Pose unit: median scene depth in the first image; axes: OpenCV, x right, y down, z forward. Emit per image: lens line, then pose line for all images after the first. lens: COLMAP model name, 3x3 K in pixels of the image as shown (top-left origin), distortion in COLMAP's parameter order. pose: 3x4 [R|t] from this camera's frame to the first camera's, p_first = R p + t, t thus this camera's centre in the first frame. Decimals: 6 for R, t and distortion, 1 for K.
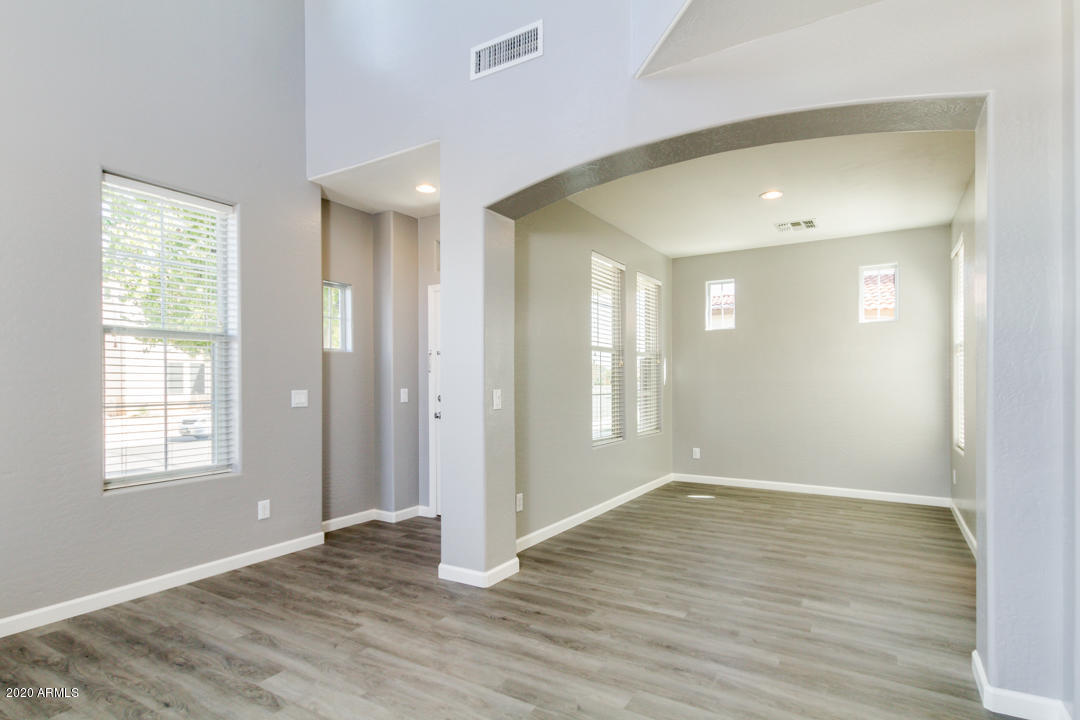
lens RADIAL K [[550.1, 0, 560.9], [0, 550.1, 376.8], [0, 0, 1]] dist [0.016760, -0.009780]
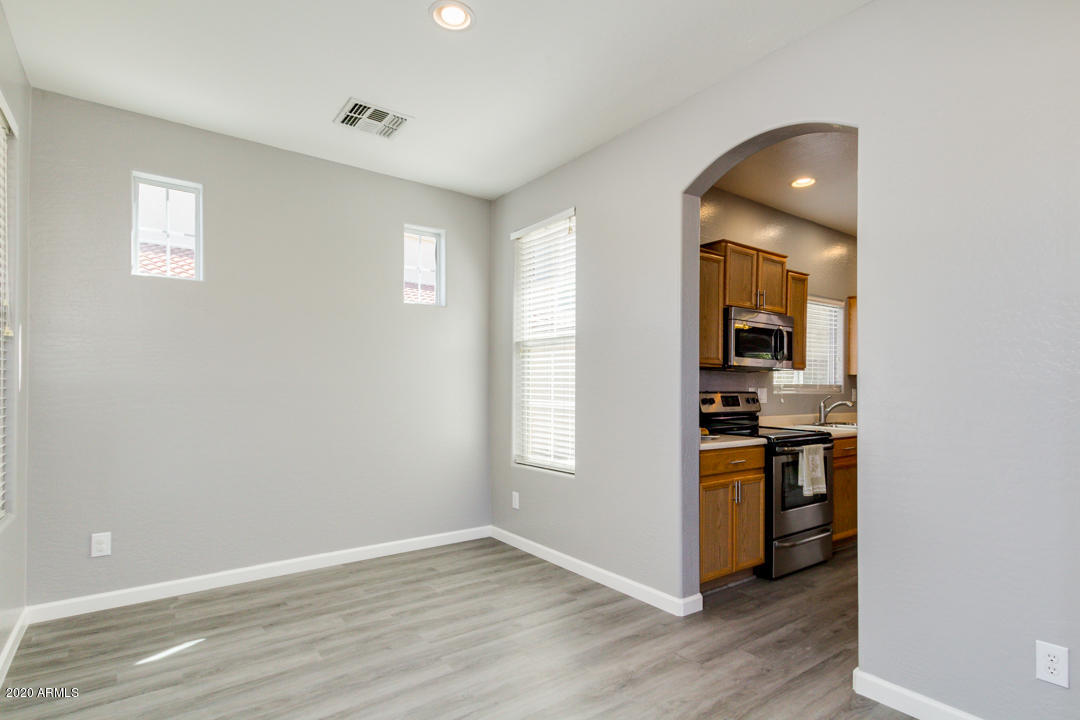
lens RADIAL K [[550.1, 0, 536.8], [0, 550.1, 385.0], [0, 0, 1]] dist [0.016760, -0.009780]
pose [[0.388054, 0.004641, 0.921625, -0.054065], [-0.012322, 0.999924, 0.000153, 0.005707], [-0.921554, -0.011416, 0.388082, 0.776020]]
